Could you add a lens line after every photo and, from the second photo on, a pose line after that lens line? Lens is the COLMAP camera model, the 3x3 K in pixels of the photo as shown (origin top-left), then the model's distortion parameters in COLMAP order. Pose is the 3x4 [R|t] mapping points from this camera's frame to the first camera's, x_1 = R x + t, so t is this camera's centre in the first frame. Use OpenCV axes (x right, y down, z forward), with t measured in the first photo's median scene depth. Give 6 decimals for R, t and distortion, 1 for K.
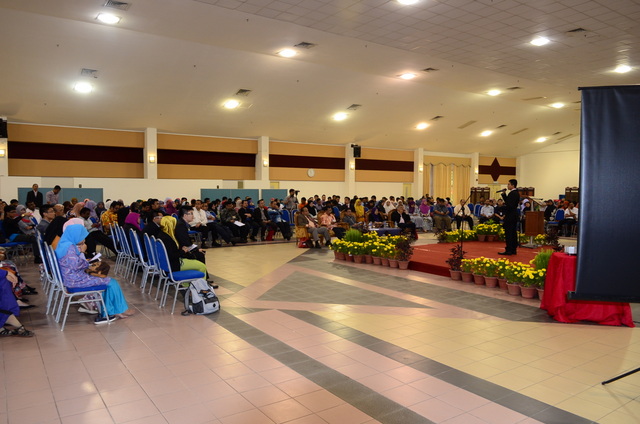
lens RADIAL K [[480.0, 0, 318.5], [0, 480.0, 213.5], [0, 0, 1]] dist [-0.009235, -0.012476]
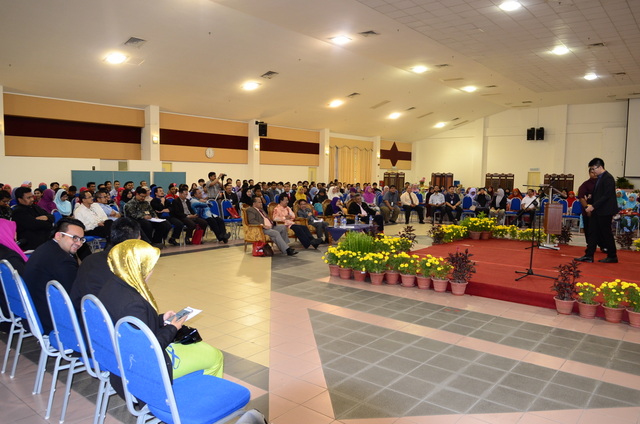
lens RADIAL K [[480.0, 0, 320.5], [0, 480.0, 212.5], [0, 0, 1]] dist [-0.009235, -0.012476]
pose [[0.959920, -0.011838, 0.280026, -0.077591], [0.003133, 0.999498, 0.031513, -0.007685], [-0.280258, -0.029373, 0.959475, 0.165405]]
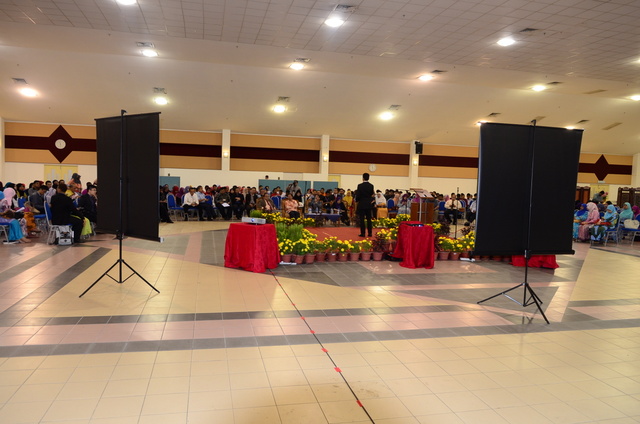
lens RADIAL K [[480.0, 0, 320.6], [0, 480.0, 213.5], [0, 0, 1]] dist [-0.009235, -0.012476]
pose [[0.931855, 0.048590, -0.359562, 0.321913], [-0.045319, 0.998819, 0.017526, 0.006436], [0.359988, -0.000036, 0.932957, -0.071088]]
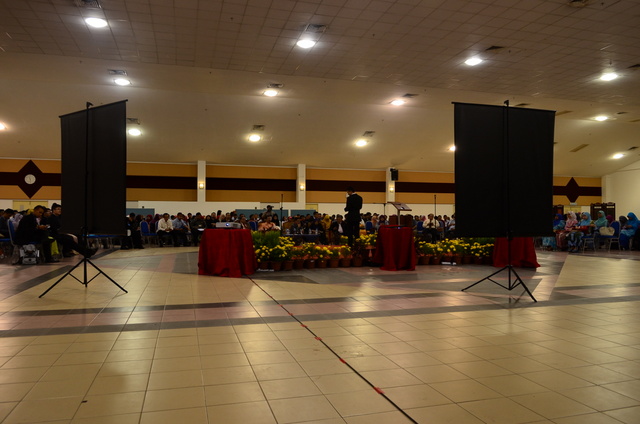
lens RADIAL K [[480.0, 0, 321.1], [0, 480.0, 213.9], [0, 0, 1]] dist [-0.009235, -0.012476]
pose [[0.947922, -0.010432, -0.318332, 0.320538], [-0.011029, 0.997789, -0.065540, 0.034508], [0.318312, 0.065638, 0.945711, -0.061292]]
